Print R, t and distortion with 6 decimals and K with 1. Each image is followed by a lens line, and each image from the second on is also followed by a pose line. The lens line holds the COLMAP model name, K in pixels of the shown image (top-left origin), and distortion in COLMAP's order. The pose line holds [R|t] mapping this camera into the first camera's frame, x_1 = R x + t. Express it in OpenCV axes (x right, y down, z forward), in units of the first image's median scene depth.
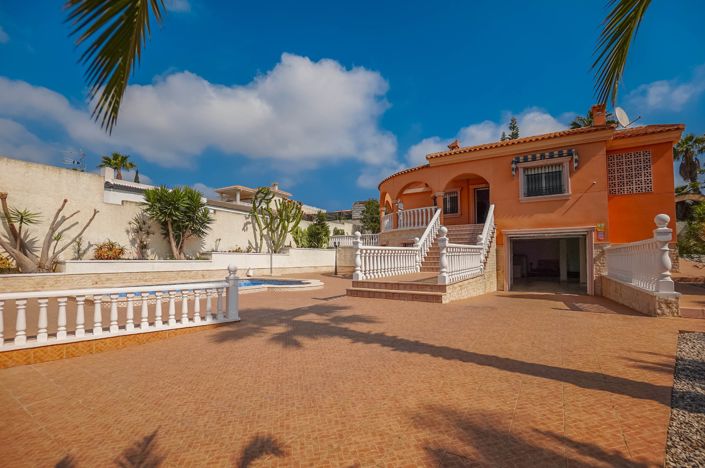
lens RADIAL K [[332.2, 0, 338.8], [0, 332.2, 244.6], [0, 0, 1]] dist [-0.050307, 0.000947]
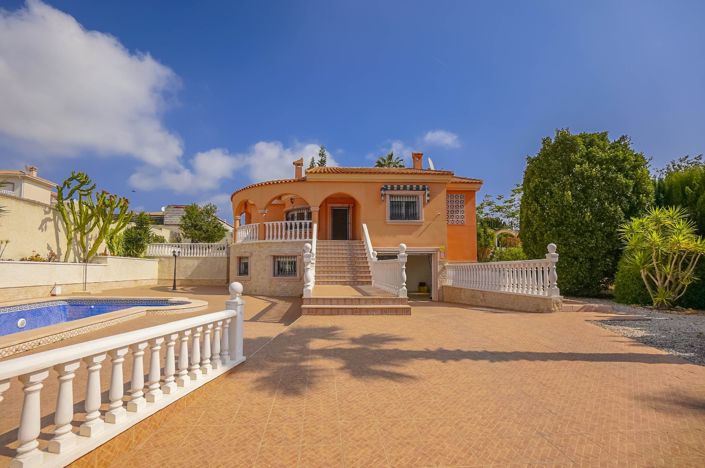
lens RADIAL K [[332.2, 0, 338.8], [0, 332.2, 244.6], [0, 0, 1]] dist [-0.050307, 0.000947]
pose [[0.809766, 0.048480, 0.584746, -0.267822], [-0.027462, 0.998620, -0.044762, 0.002143], [-0.586110, 0.020188, 0.809980, 0.138699]]
